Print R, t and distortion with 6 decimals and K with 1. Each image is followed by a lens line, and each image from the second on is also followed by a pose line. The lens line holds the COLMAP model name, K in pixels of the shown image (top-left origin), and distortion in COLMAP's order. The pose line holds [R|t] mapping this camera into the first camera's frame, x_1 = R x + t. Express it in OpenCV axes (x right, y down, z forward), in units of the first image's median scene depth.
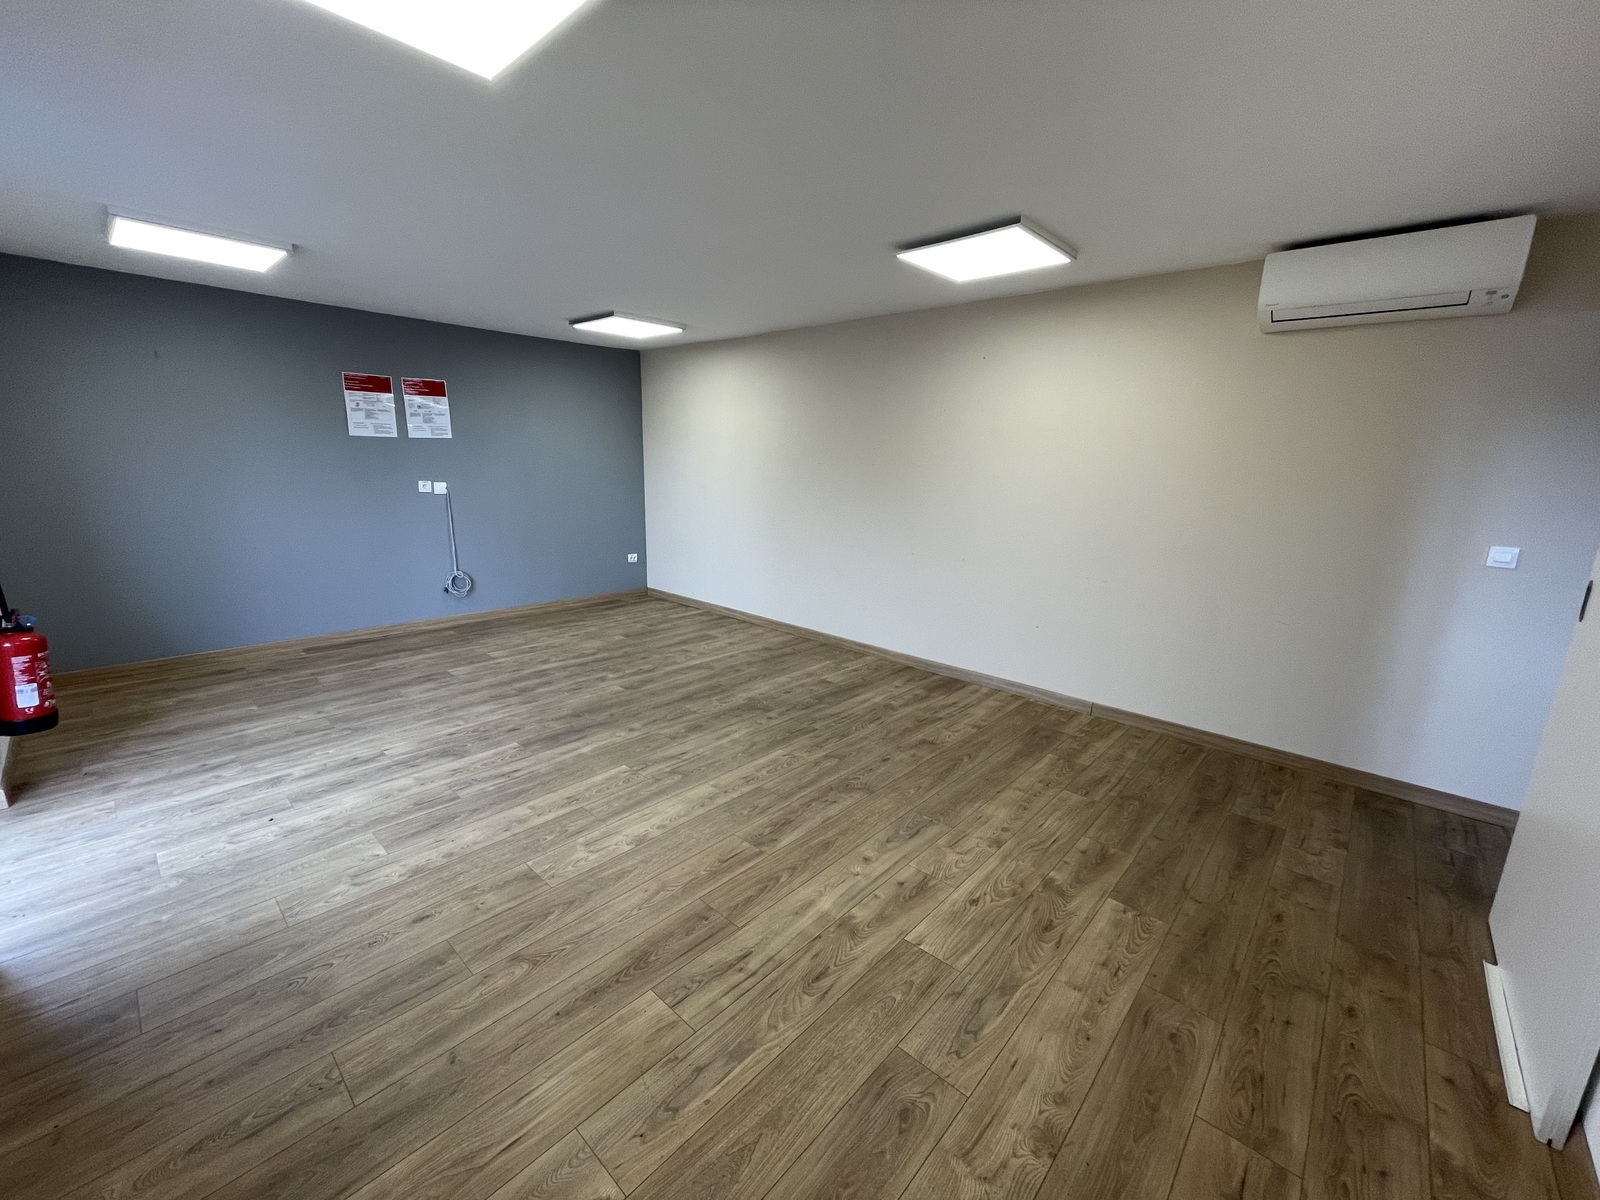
lens RADIAL K [[643.4, 0, 800.2], [0, 643.4, 600.1], [0, 0, 1]] dist [-0.009558, -0.000222]
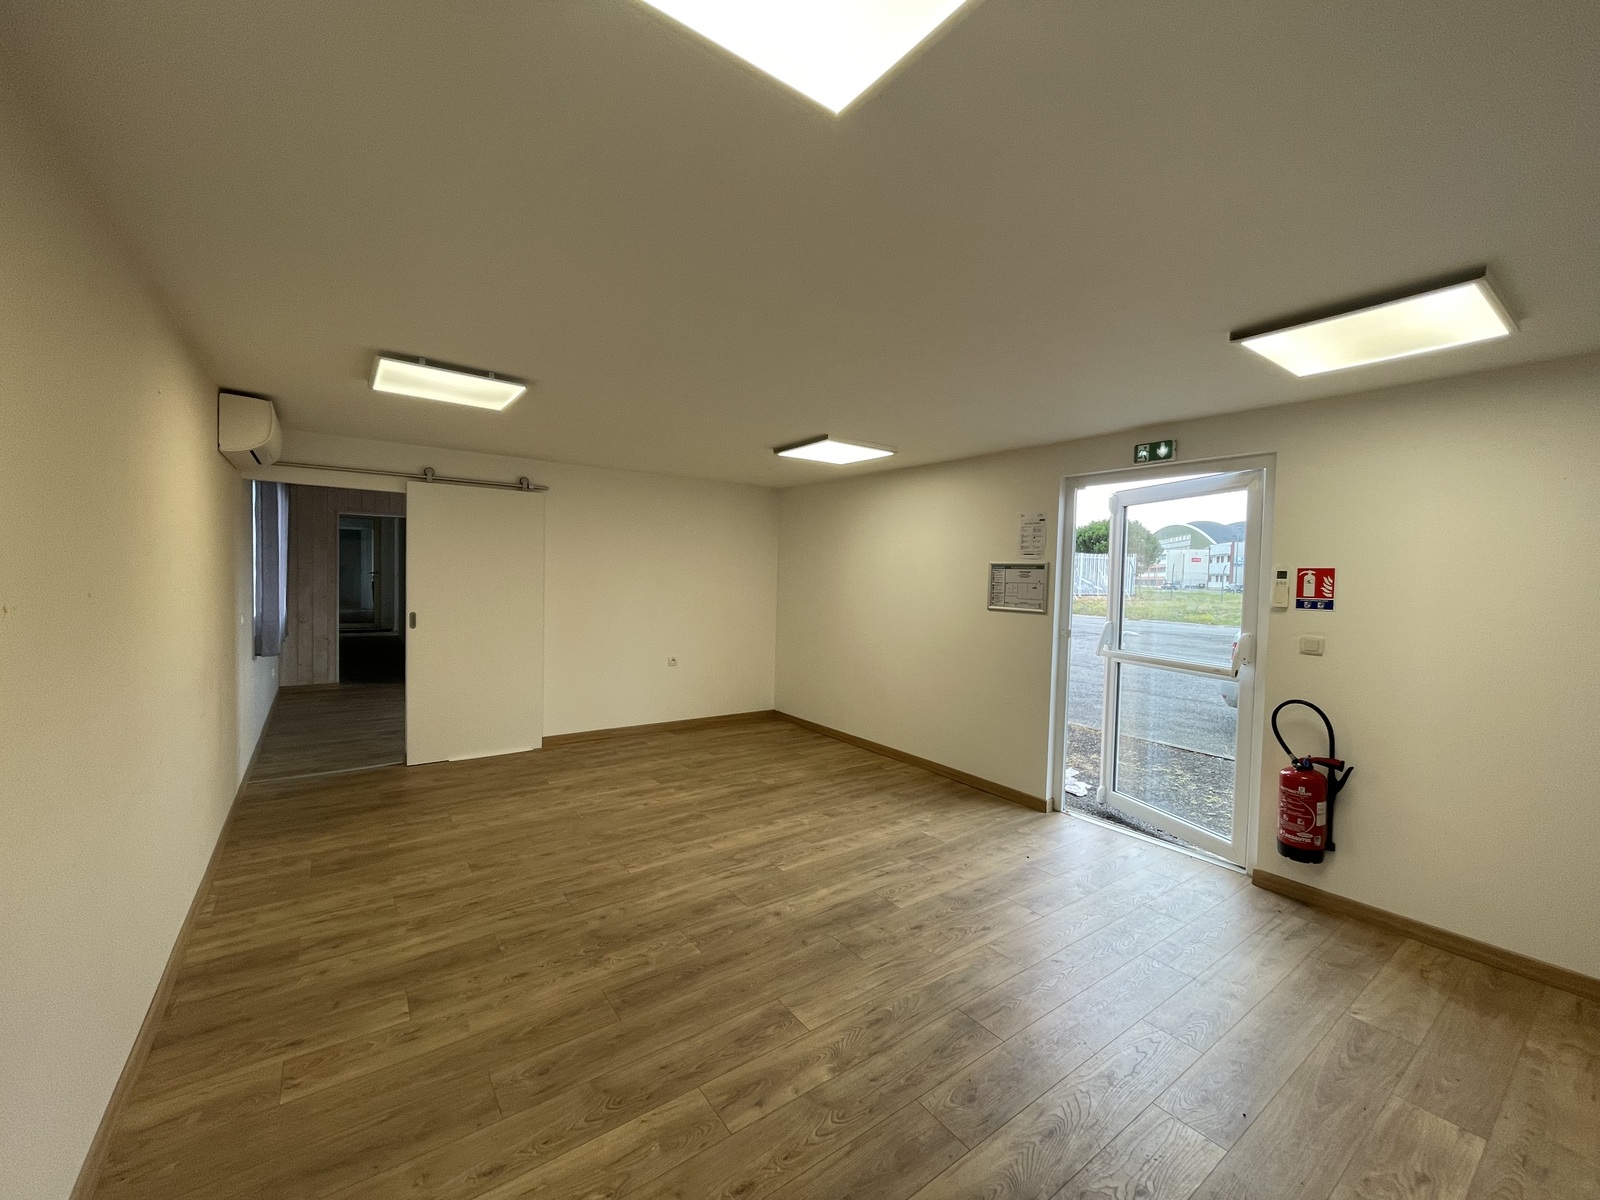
lens RADIAL K [[643.4, 0, 799.5], [0, 643.4, 599.0], [0, 0, 1]] dist [-0.009558, -0.000222]
pose [[-0.977253, -0.060159, 0.203367, -0.508505], [-0.007153, 0.967728, 0.251897, -0.470092], [-0.211958, 0.244713, -0.946145, 1.964292]]
